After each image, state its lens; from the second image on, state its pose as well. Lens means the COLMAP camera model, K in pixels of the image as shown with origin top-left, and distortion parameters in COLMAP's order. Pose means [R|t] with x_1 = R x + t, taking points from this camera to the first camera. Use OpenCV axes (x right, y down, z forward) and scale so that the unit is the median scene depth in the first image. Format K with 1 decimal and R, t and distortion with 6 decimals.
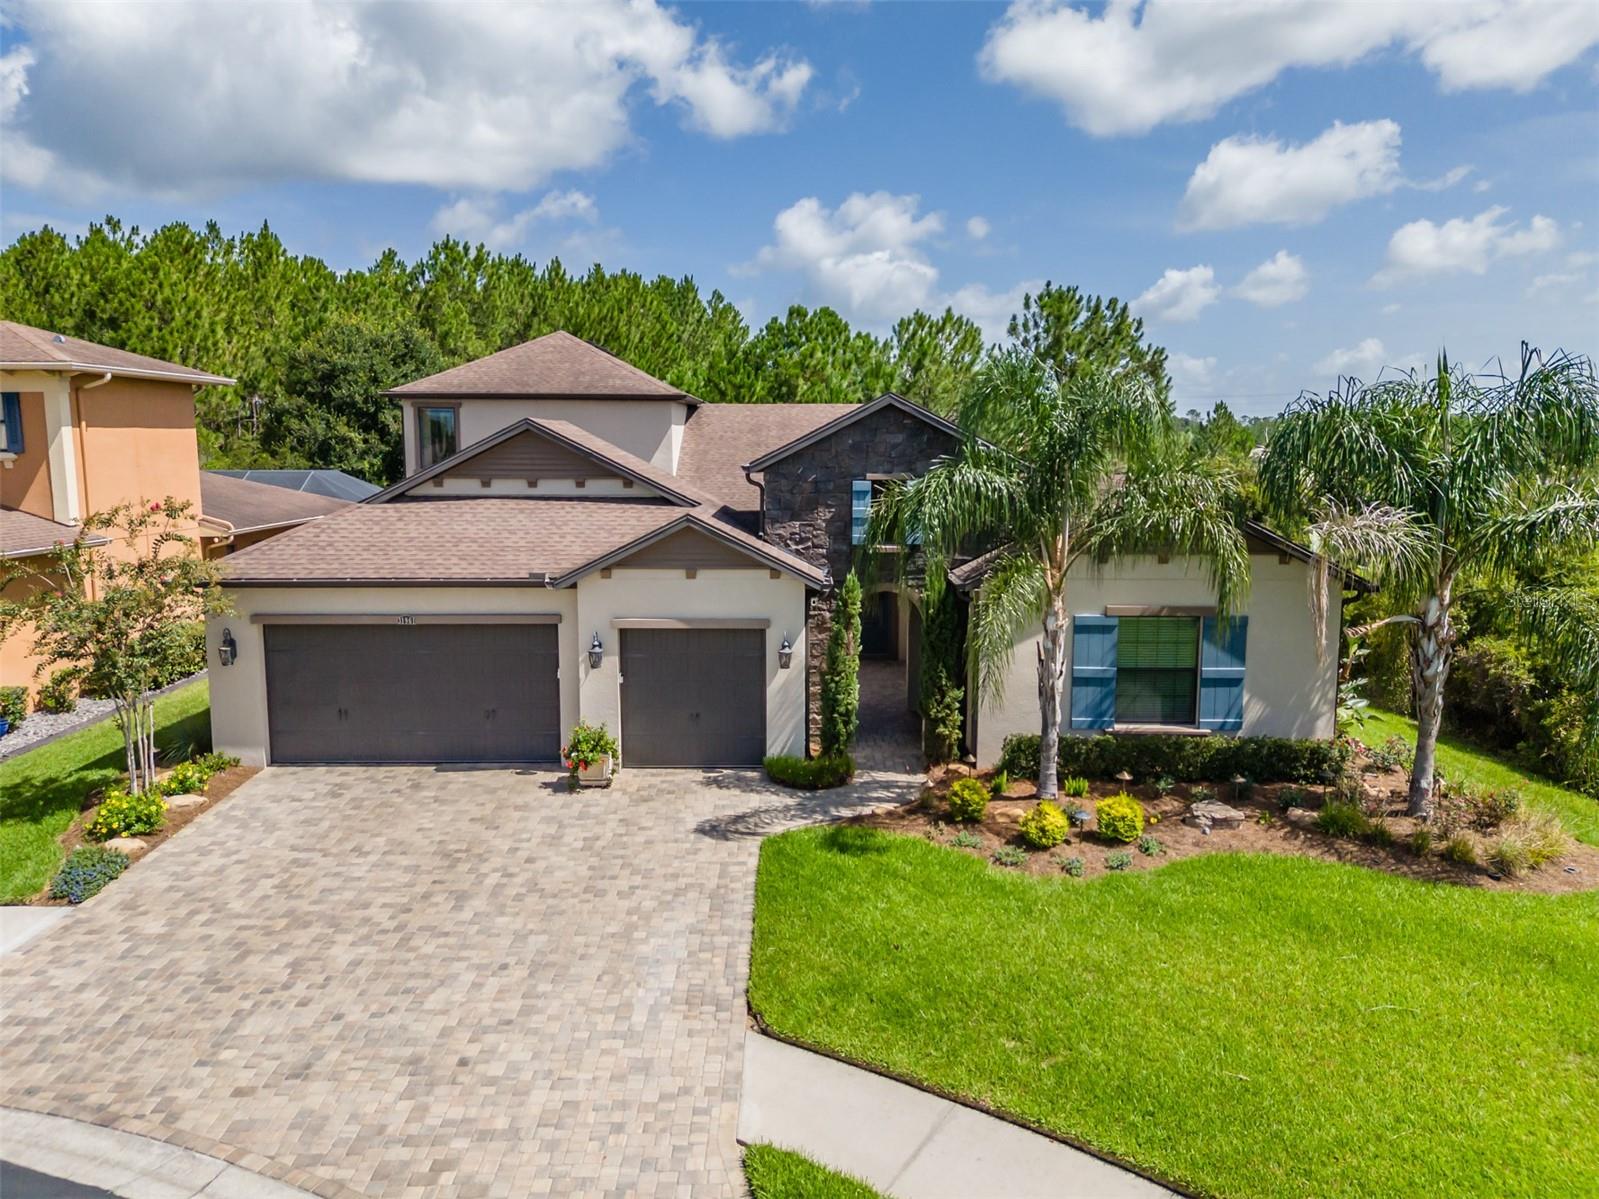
lens RADIAL K [[1155.6, 0, 799.5], [0, 1155.6, 599.5], [0, 0, 1]] dist [0.100866, -0.095290]
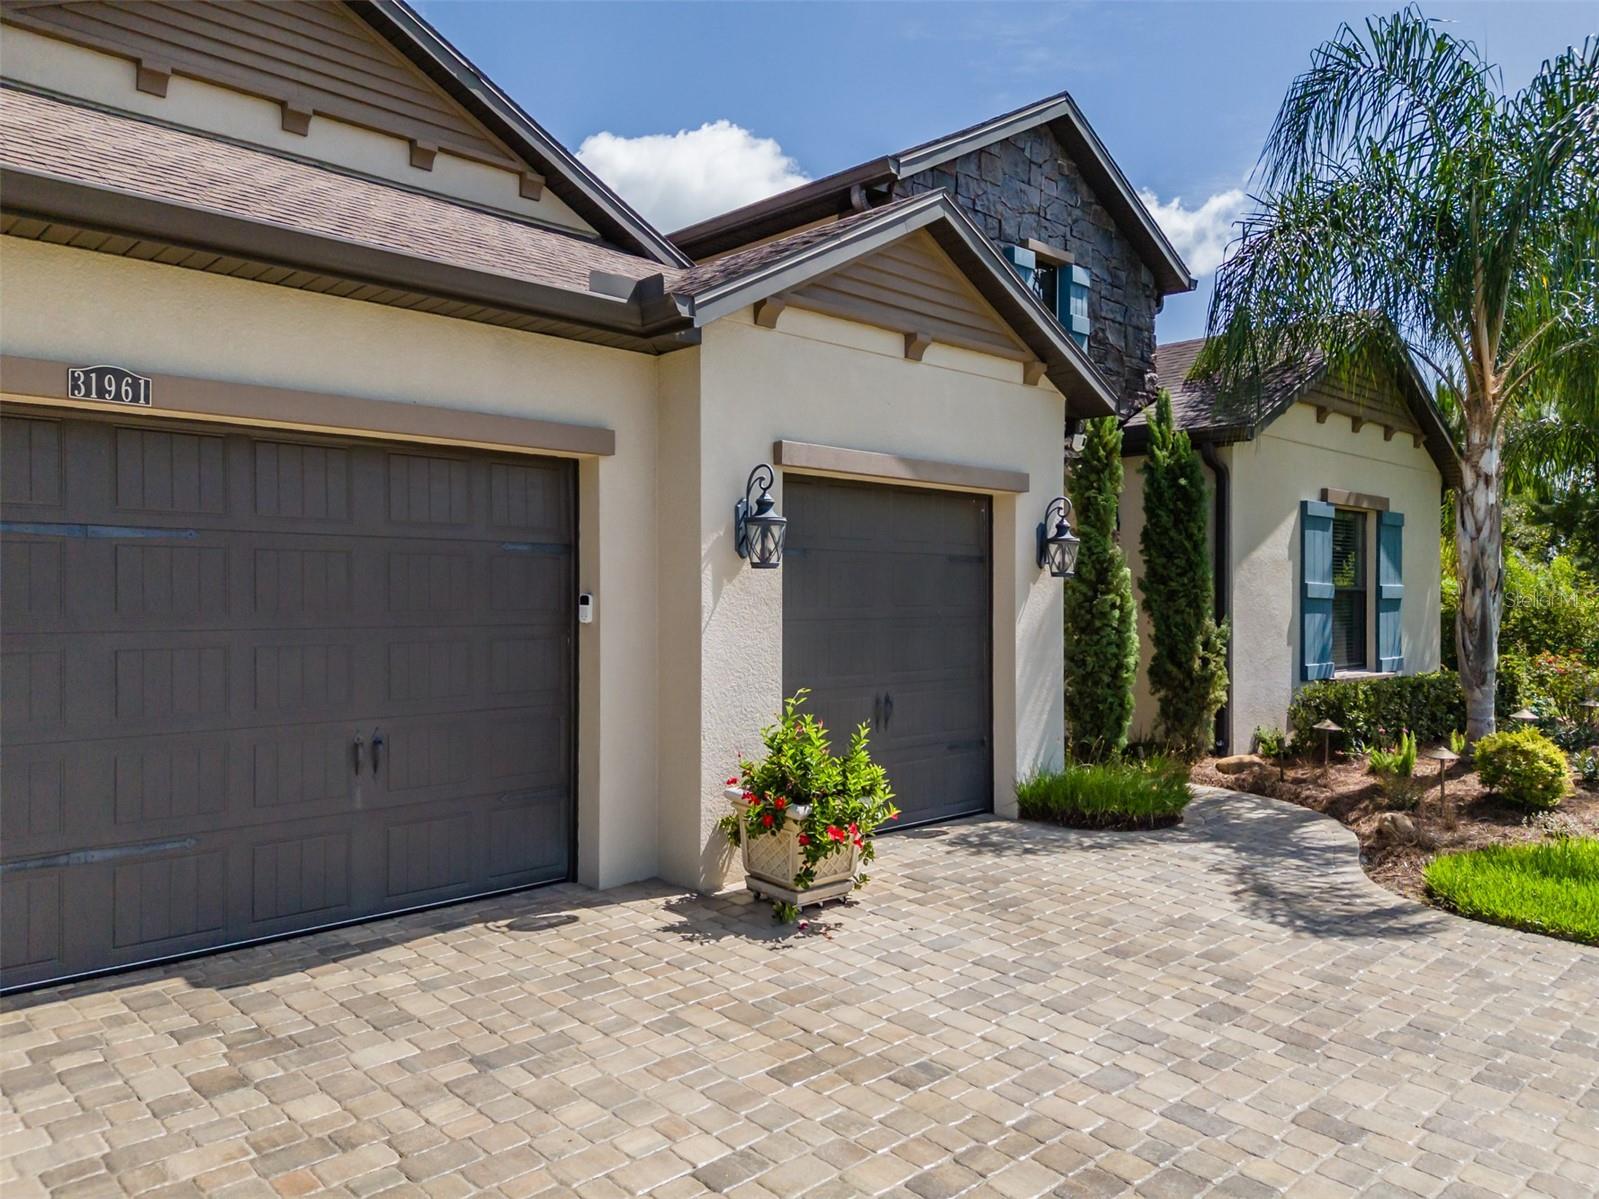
lens RADIAL K [[1155.6, 0, 799.5], [0, 1155.6, 599.5], [0, 0, 1]] dist [0.100866, -0.095290]
pose [[0.723022, -0.003324, 0.690817, -0.406843], [0.095409, 0.990886, -0.095089, 0.101838], [-0.684205, 0.134661, 0.716749, 0.730892]]
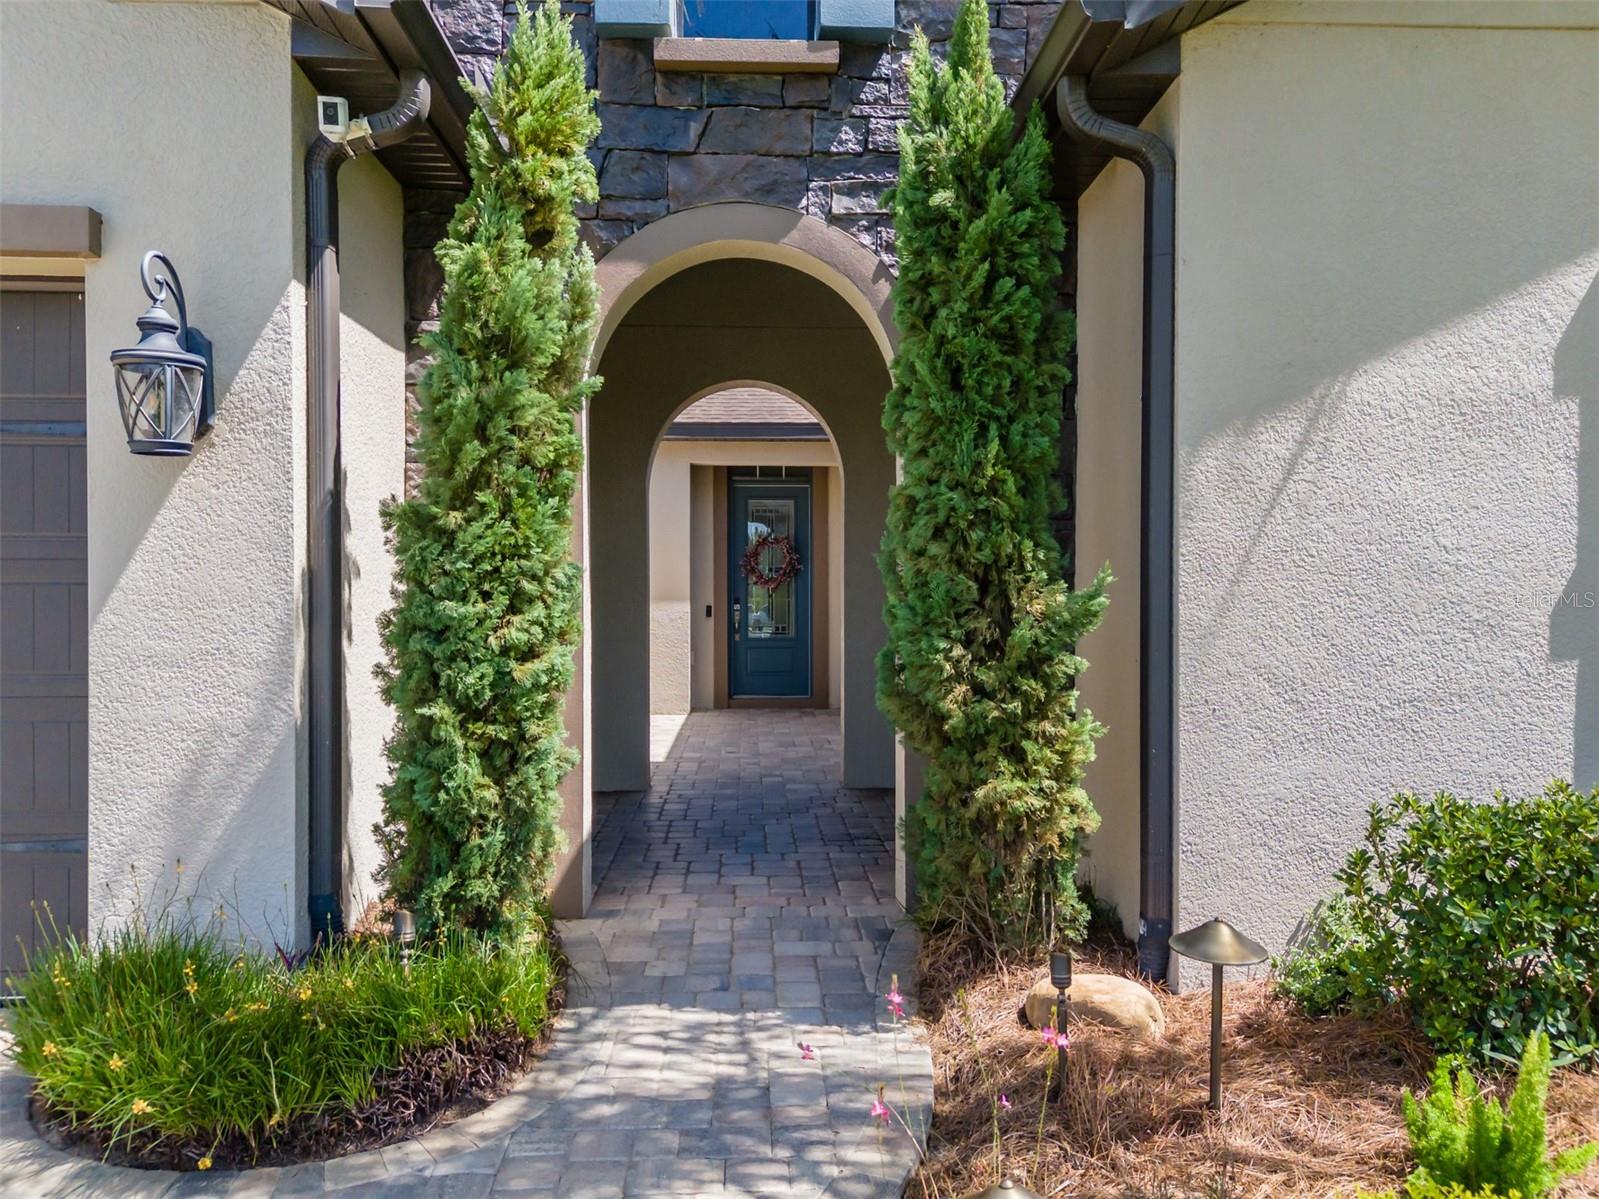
lens RADIAL K [[1178.5, 0, 799.5], [0, 1178.5, 599.5], [0, 0, 1]] dist [0.051089, -0.078359]
pose [[0.997984, -0.001553, 0.063449, 0.076181], [0.010039, 0.990978, -0.133645, 0.107303], [-0.062669, 0.134013, 0.988996, 0.802399]]
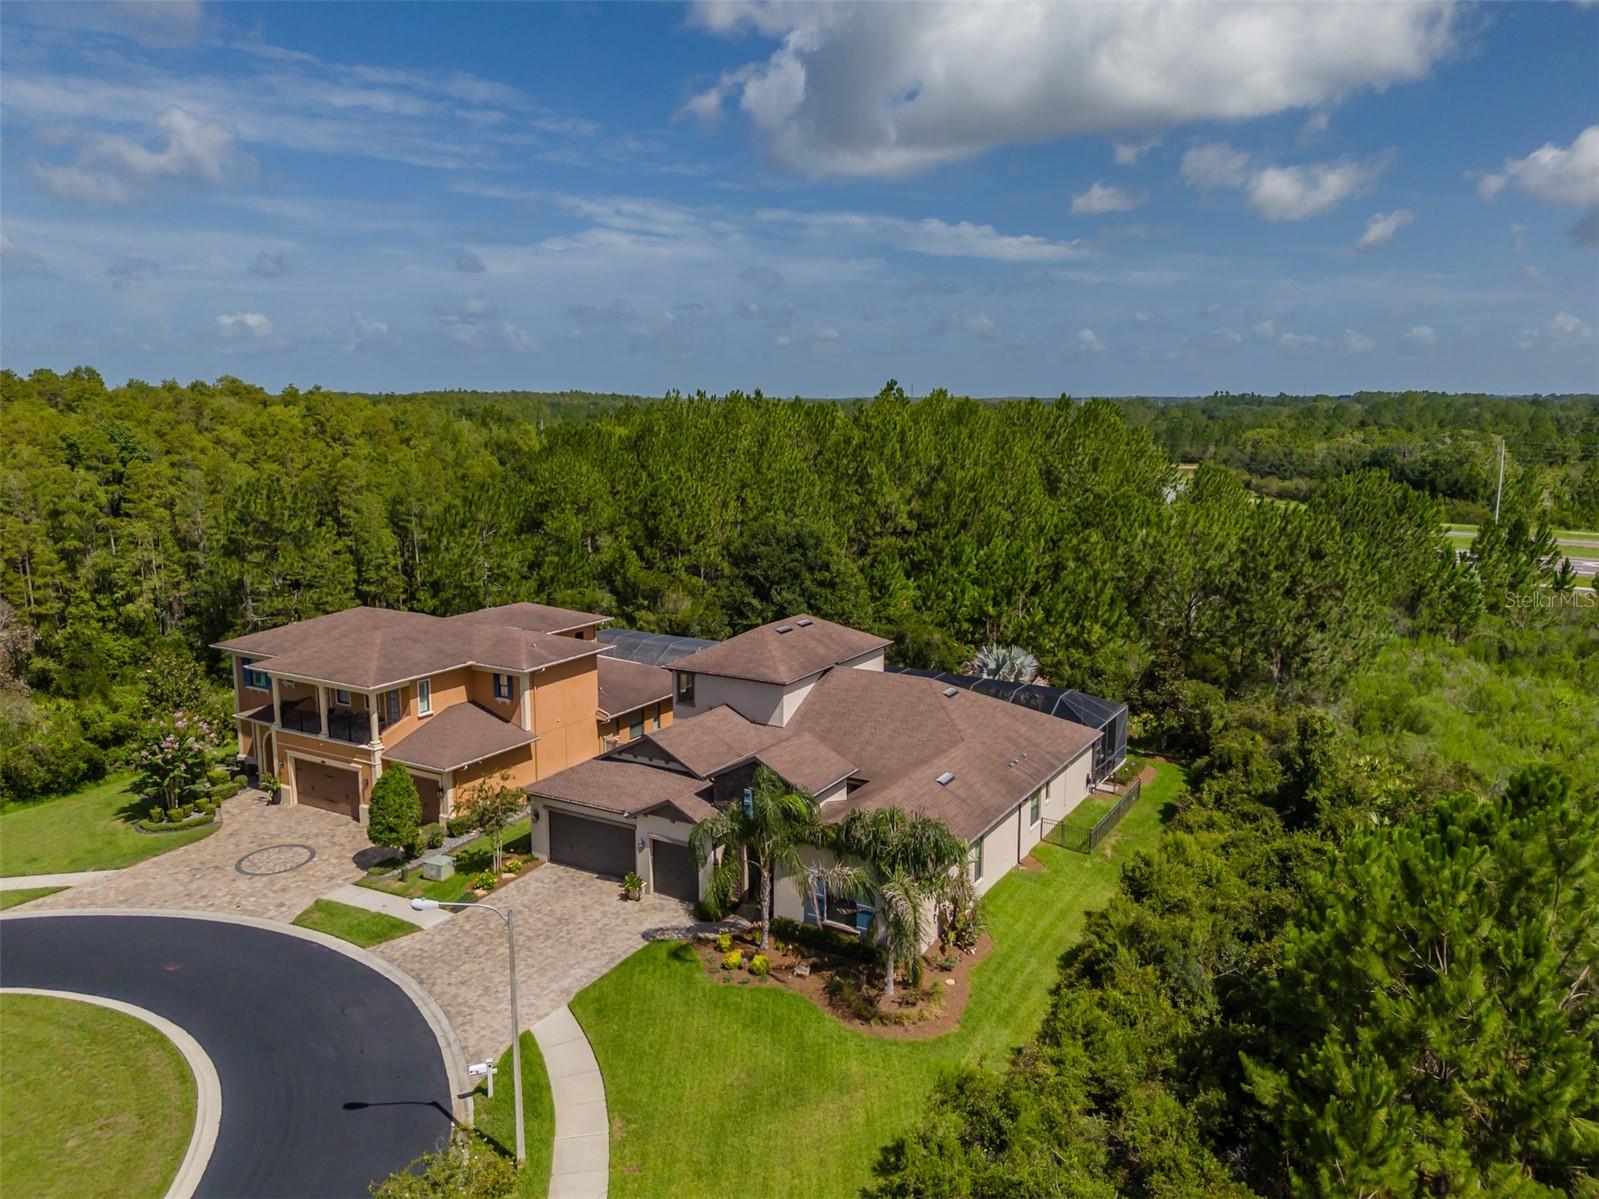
lens RADIAL K [[1203.3, 0, 799.5], [0, 1203.3, 599.5], [0, 0, 1]] dist [0.065112, -0.121385]
pose [[0.856469, 0.086445, -0.508909, 1.374192], [-0.067787, 0.996175, 0.055132, -0.640535], [0.511729, -0.012722, 0.859053, -1.033094]]
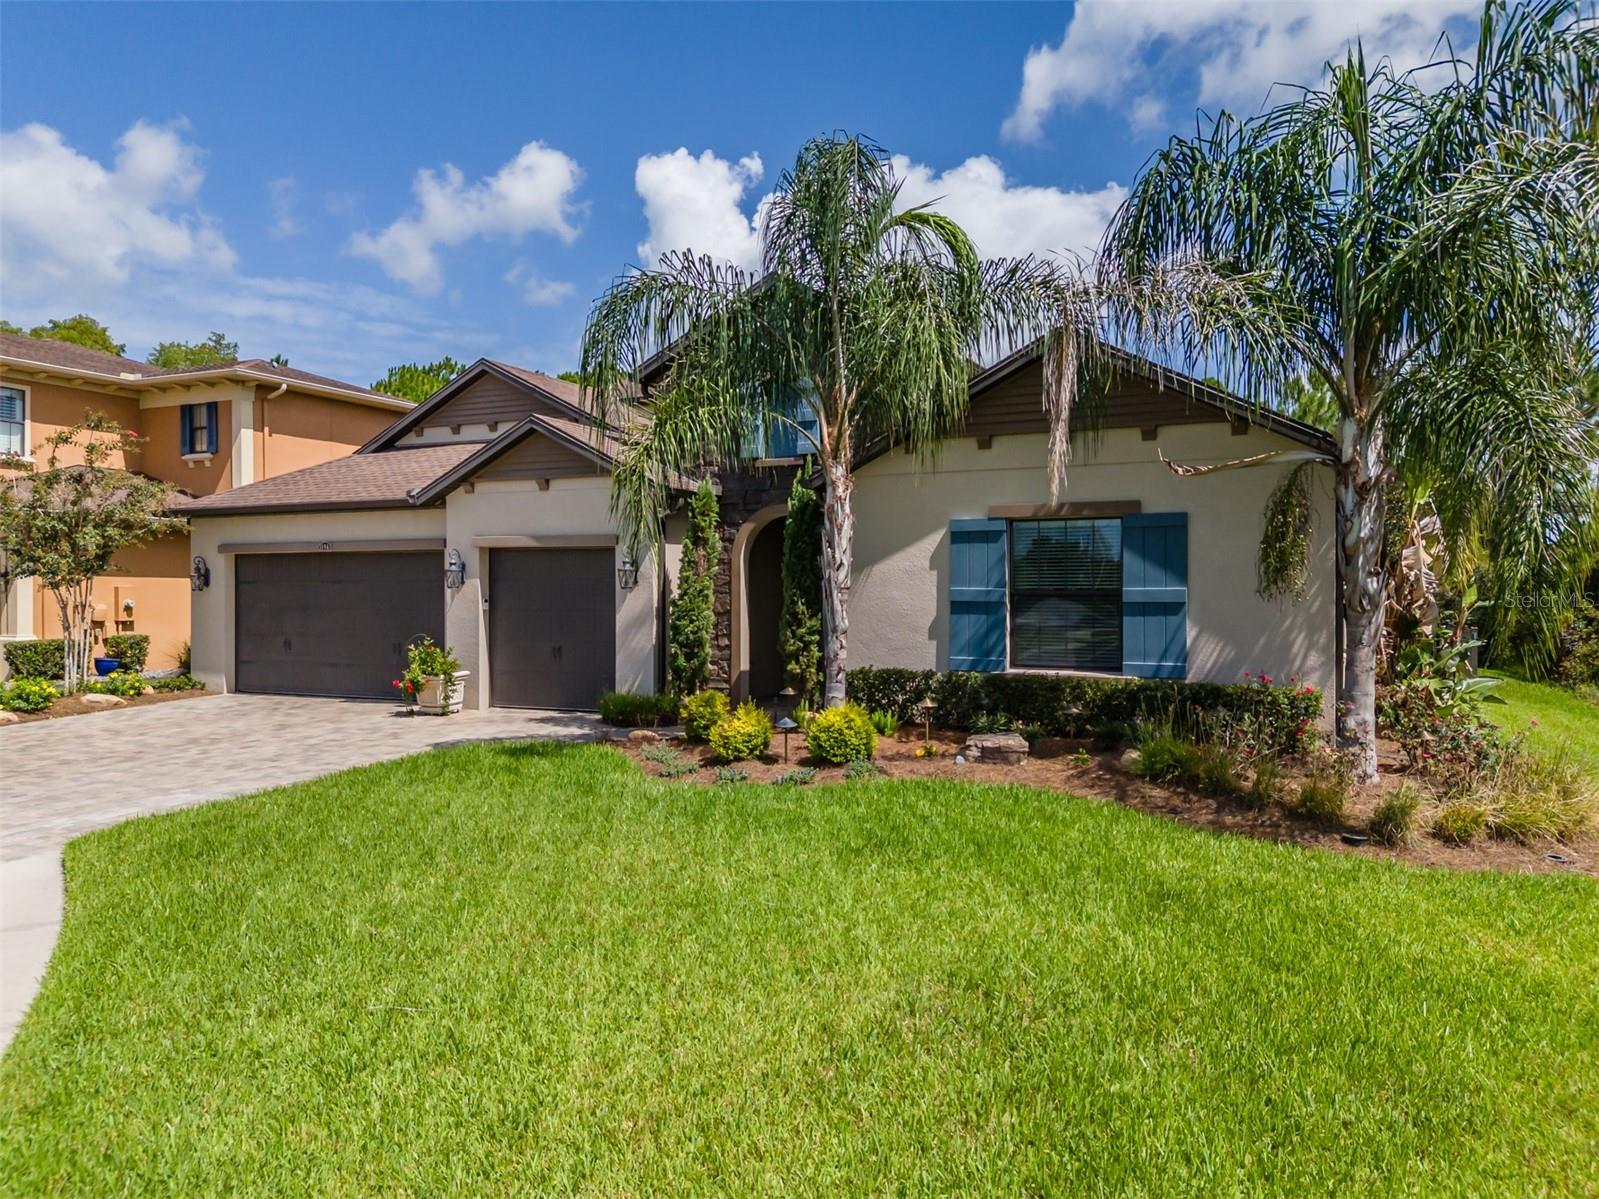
lens RADIAL K [[1155.6, 0, 799.5], [0, 1155.6, 599.5], [0, 0, 1]] dist [0.100866, -0.095290]
pose [[0.902617, 0.000612, -0.430444, 0.469824], [-0.056964, 0.991374, -0.118041, 0.159868], [0.426659, 0.131066, 0.894865, 0.281740]]
